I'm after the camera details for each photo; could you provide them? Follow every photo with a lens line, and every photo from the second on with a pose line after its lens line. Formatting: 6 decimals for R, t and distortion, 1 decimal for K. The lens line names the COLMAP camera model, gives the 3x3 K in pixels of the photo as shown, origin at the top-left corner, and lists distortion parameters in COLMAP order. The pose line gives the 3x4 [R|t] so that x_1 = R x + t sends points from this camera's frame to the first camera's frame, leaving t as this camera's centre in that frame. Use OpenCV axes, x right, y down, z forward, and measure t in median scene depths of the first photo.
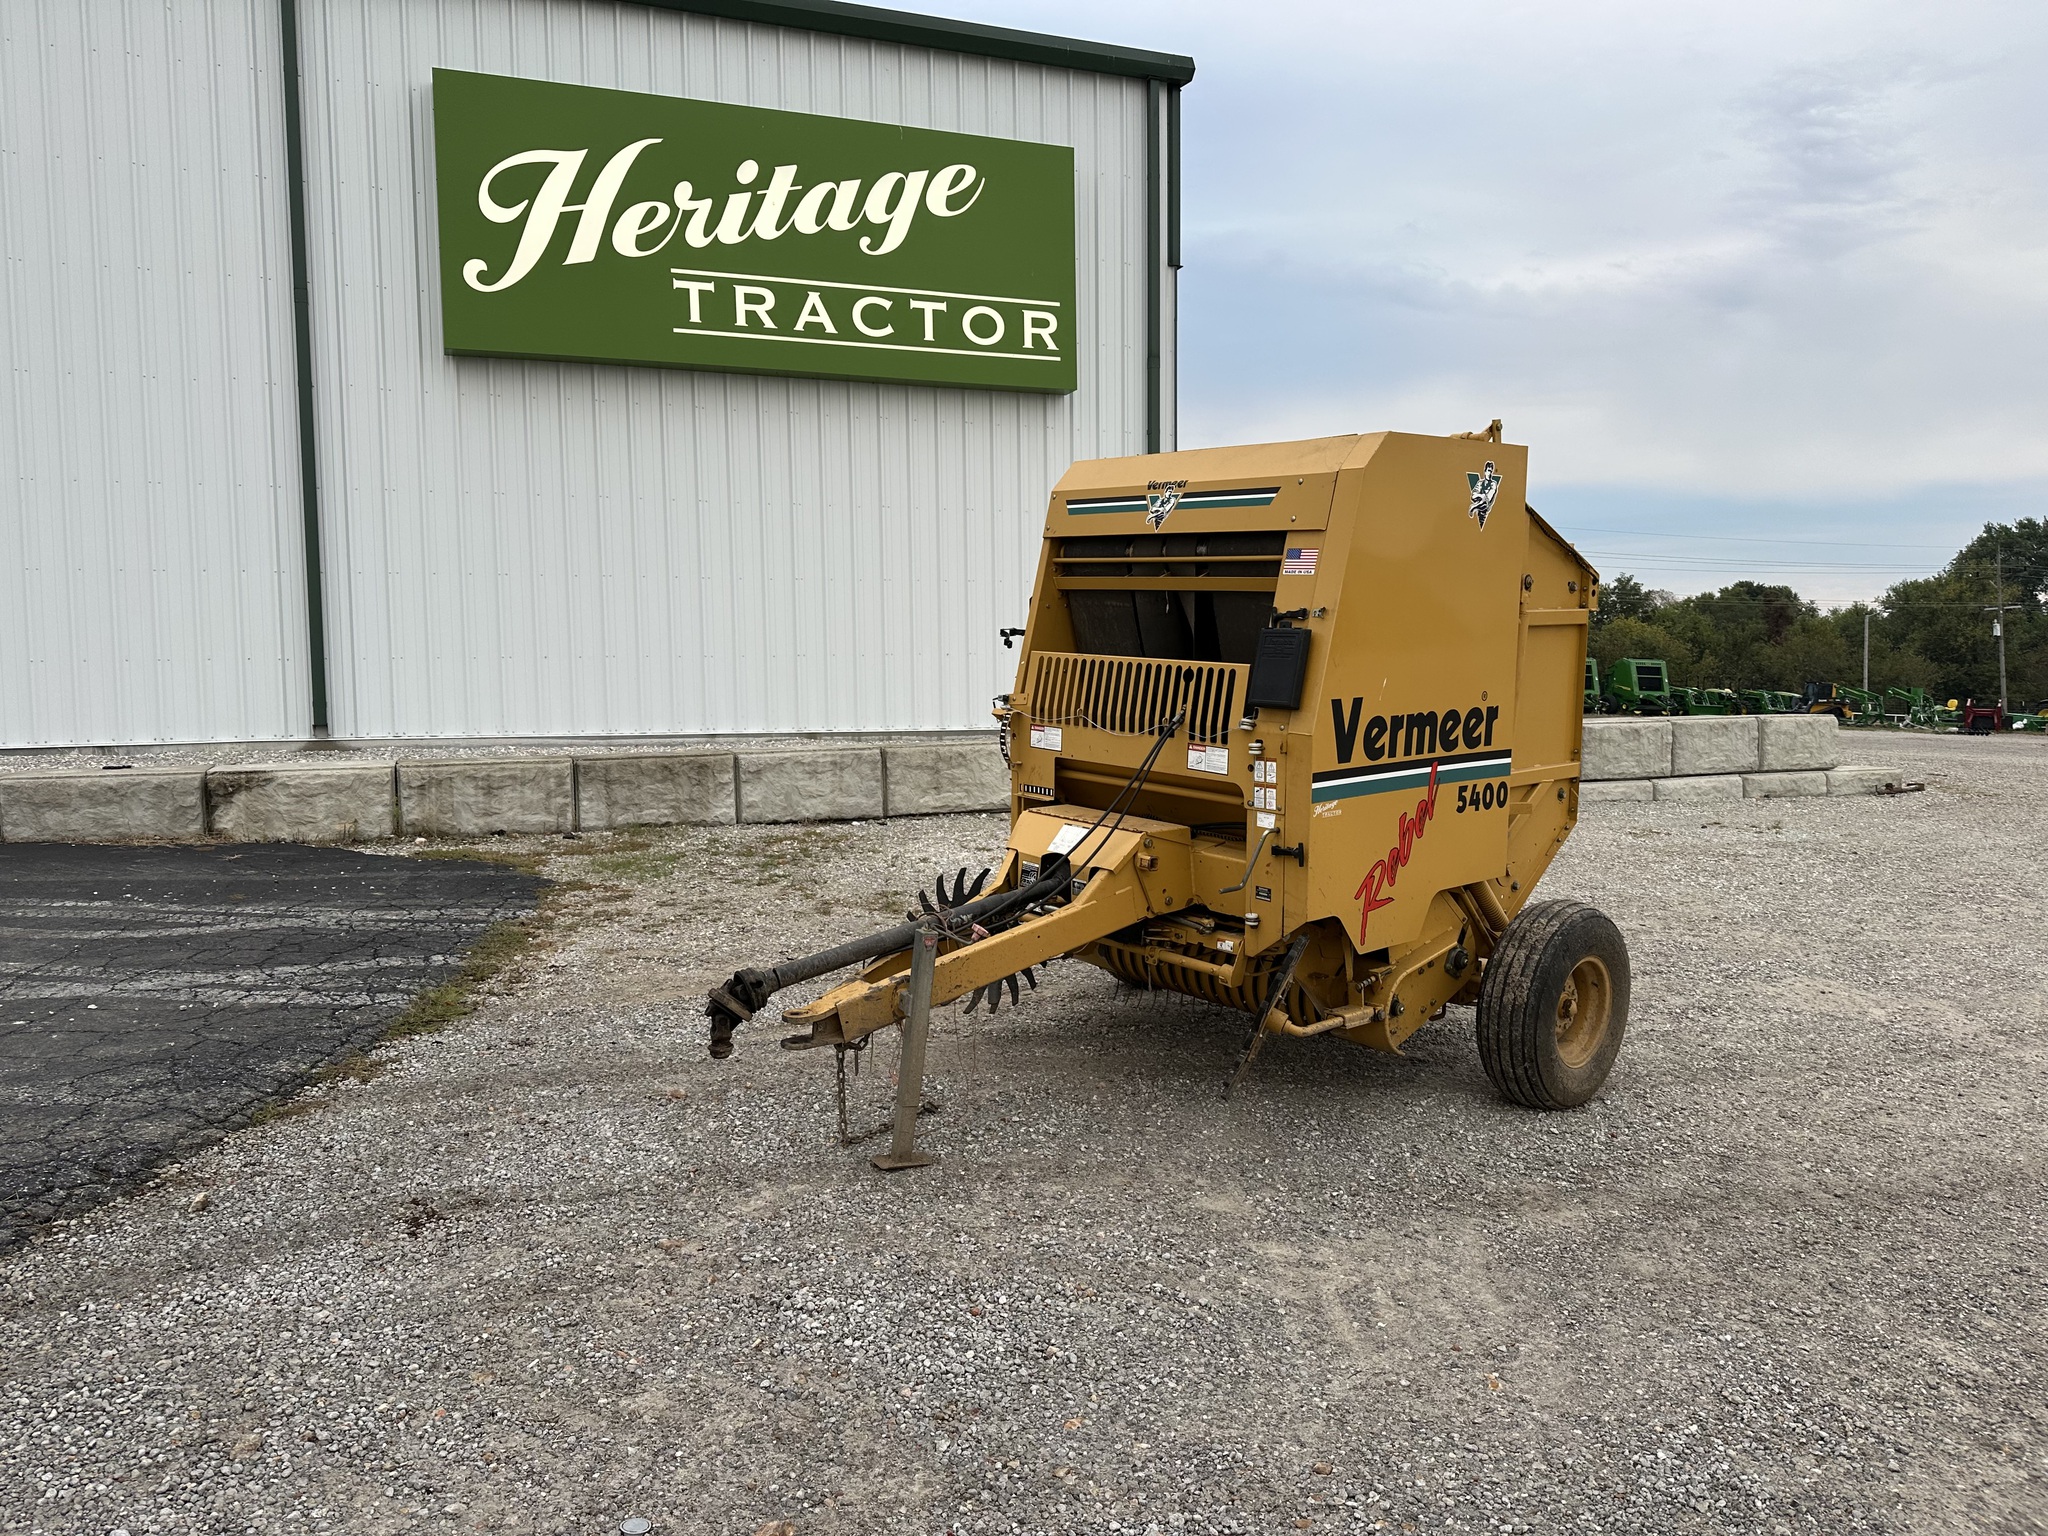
lens RADIAL K [[1423.2, 0, 1020.4], [0, 1423.2, 763.0], [0, 0, 1]] dist [0.133263, -0.251653]
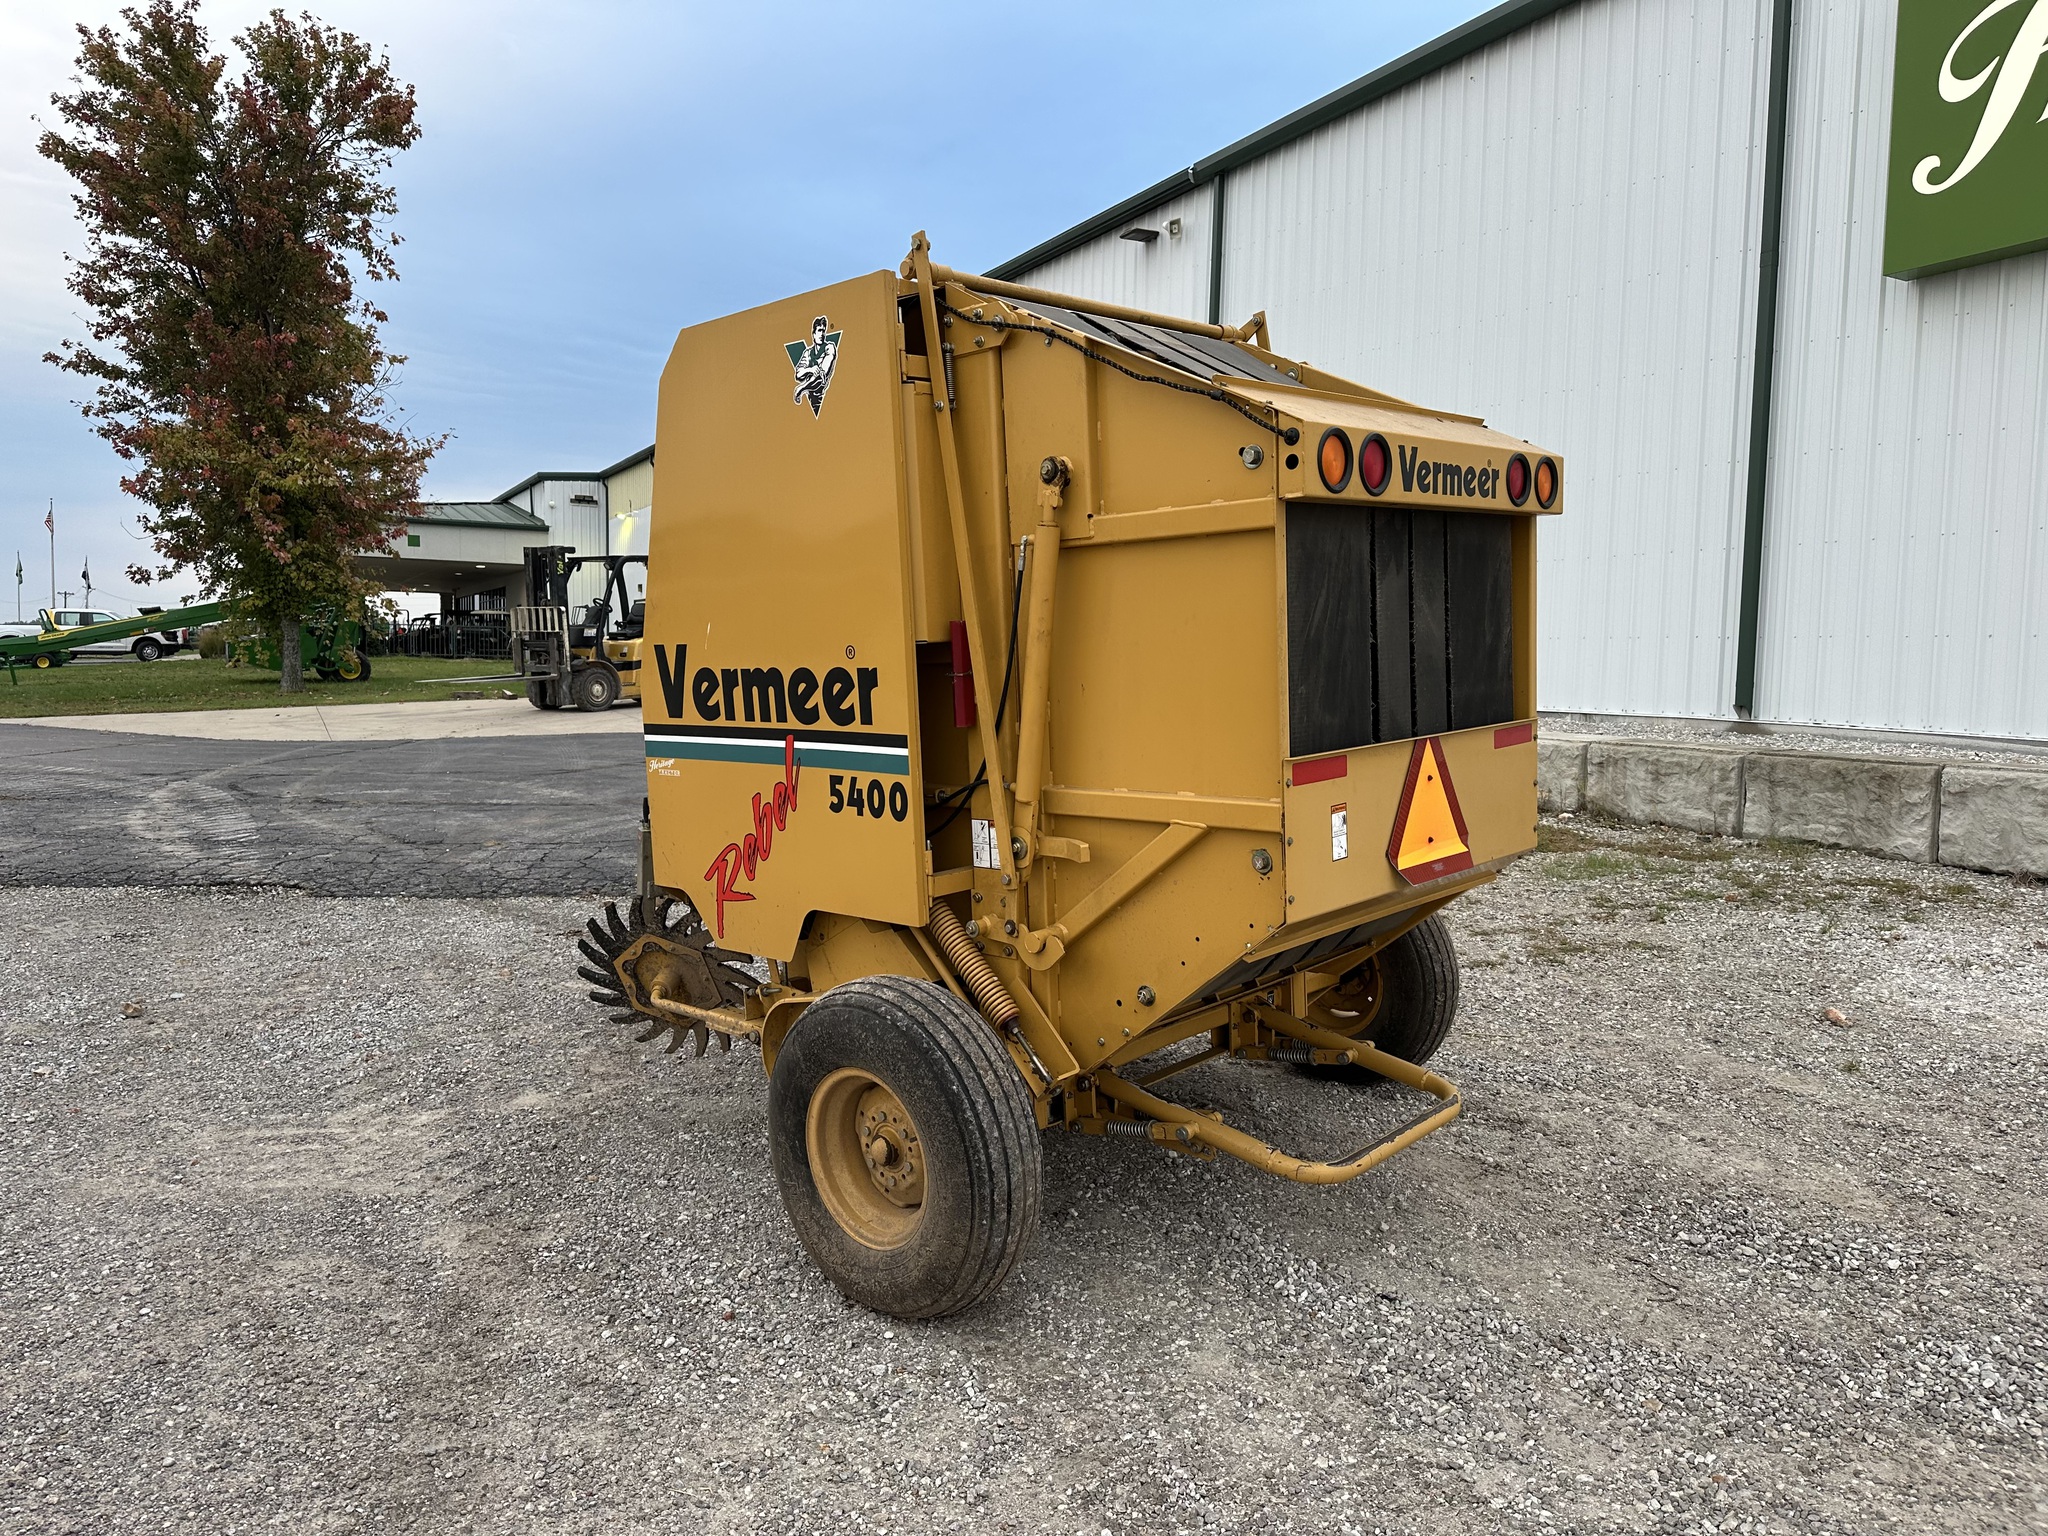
lens RADIAL K [[1427.4, 0, 1019.0], [0, 1427.4, 764.7], [0, 0, 1]] dist [0.088238, -0.117116]
pose [[0.108764, 0.088485, -0.990122, 0.869117], [-0.085790, 0.993150, 0.079332, -0.046021], [0.990359, 0.076314, 0.115610, 0.851948]]
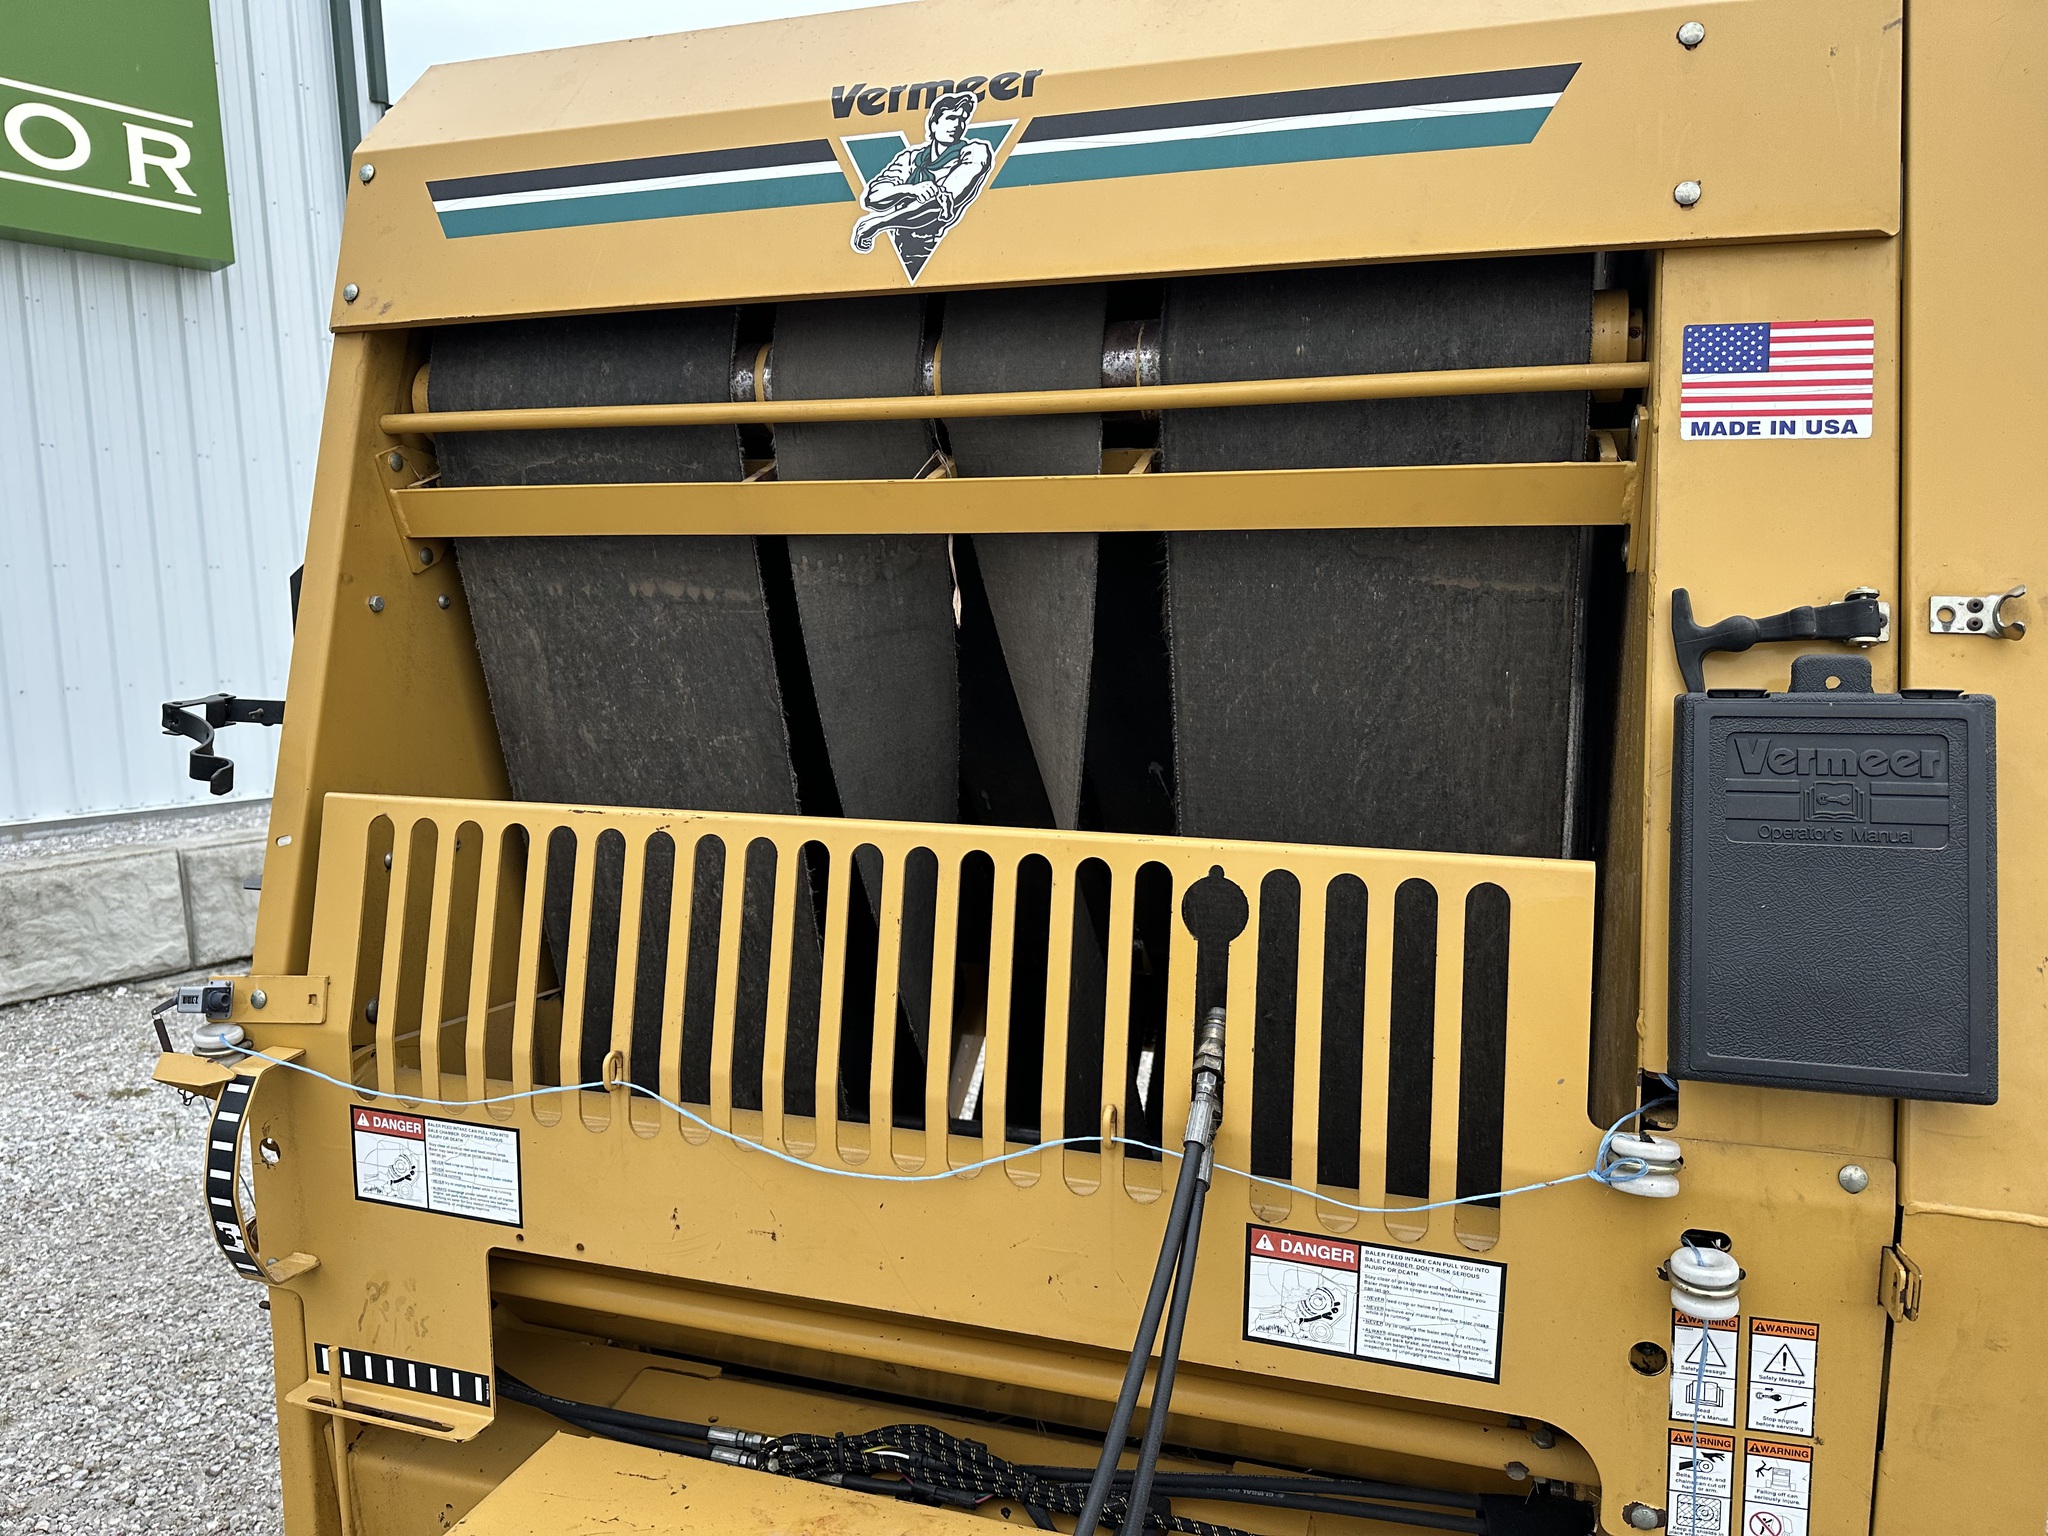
lens RADIAL K [[1430.2, 0, 1030.8], [0, 1430.2, 758.5], [0, 0, 1]] dist [0.066827, -0.074714]
pose [[0.854307, -0.074255, 0.514437, -0.014492], [0.074486, 0.997017, 0.020216, -0.074208], [-0.514404, 0.021048, 0.857290, 0.673433]]
